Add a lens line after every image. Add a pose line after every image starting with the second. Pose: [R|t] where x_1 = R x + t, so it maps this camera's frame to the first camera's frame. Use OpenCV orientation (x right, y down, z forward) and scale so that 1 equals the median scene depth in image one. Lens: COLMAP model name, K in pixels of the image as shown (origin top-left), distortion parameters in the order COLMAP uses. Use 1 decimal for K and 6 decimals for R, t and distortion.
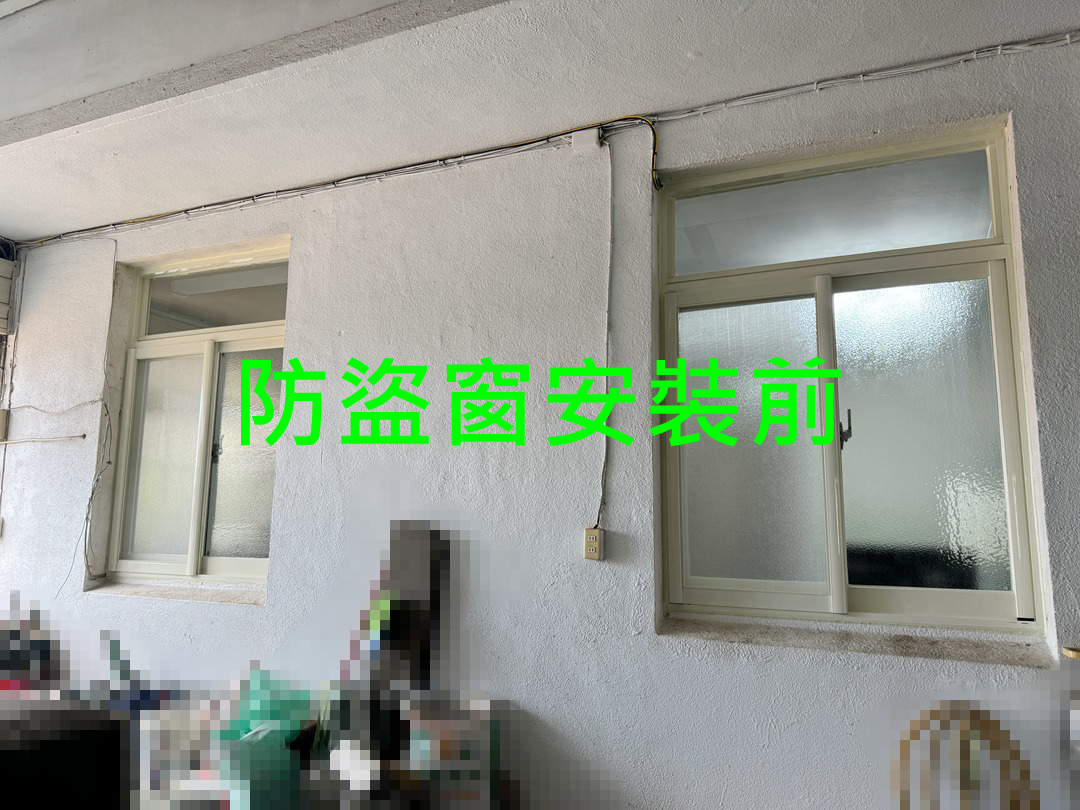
lens RADIAL K [[750.5, 0, 534.4], [0, 750.5, 413.5], [0, 0, 1]] dist [0.005612, -0.015873]
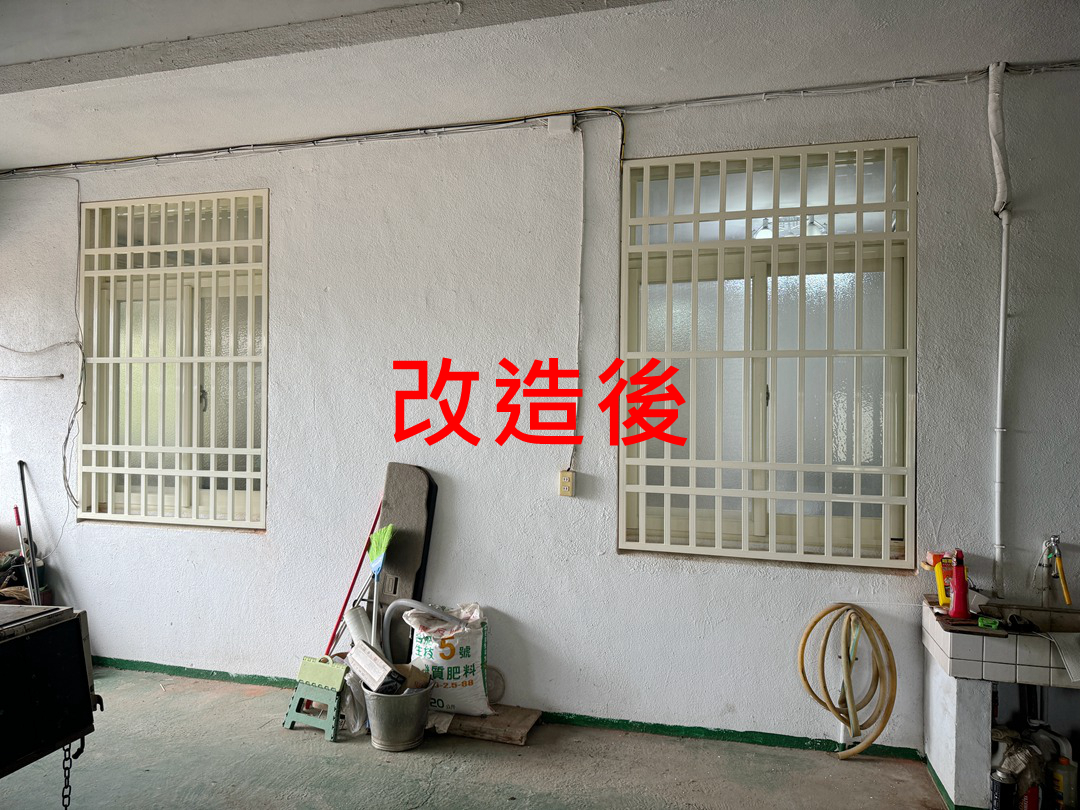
lens RADIAL K [[750.5, 0, 538.4], [0, 750.5, 411.4], [0, 0, 1]] dist [0.005612, -0.015873]
pose [[0.991010, -0.008411, 0.133526, -0.119536], [-0.011014, 0.989506, 0.144073, -0.107571], [-0.133337, -0.144248, 0.980517, -0.150478]]
